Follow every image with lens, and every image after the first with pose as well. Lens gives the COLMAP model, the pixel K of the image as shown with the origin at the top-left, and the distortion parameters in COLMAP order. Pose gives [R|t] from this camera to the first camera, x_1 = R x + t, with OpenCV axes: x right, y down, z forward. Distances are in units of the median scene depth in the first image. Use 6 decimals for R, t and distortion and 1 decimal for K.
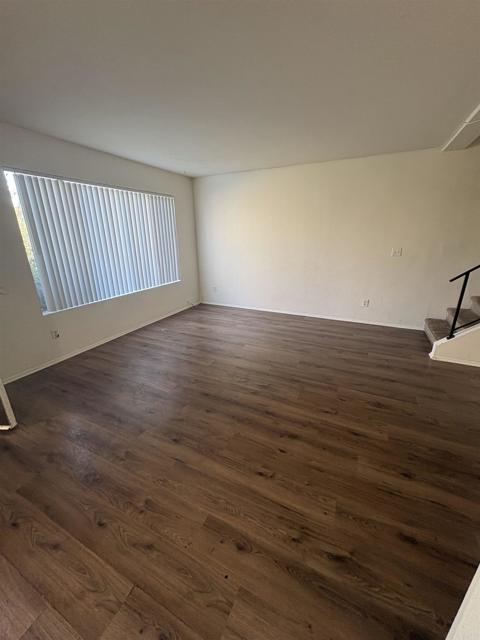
lens RADIAL K [[254.7, 0, 239.4], [0, 254.7, 319.3], [0, 0, 1]] dist [0.000637, 0.000051]
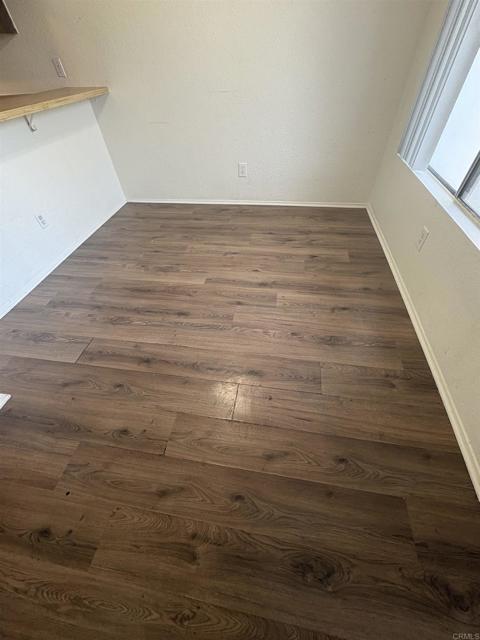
lens RADIAL K [[254.7, 0, 240.7], [0, 254.7, 319.0], [0, 0, 1]] dist [0.000637, 0.000051]
pose [[-0.956996, 0.247273, -0.151708, -0.614549], [-0.036775, 0.415324, 0.908930, -0.110089], [0.287762, 0.875421, -0.388369, 0.902290]]
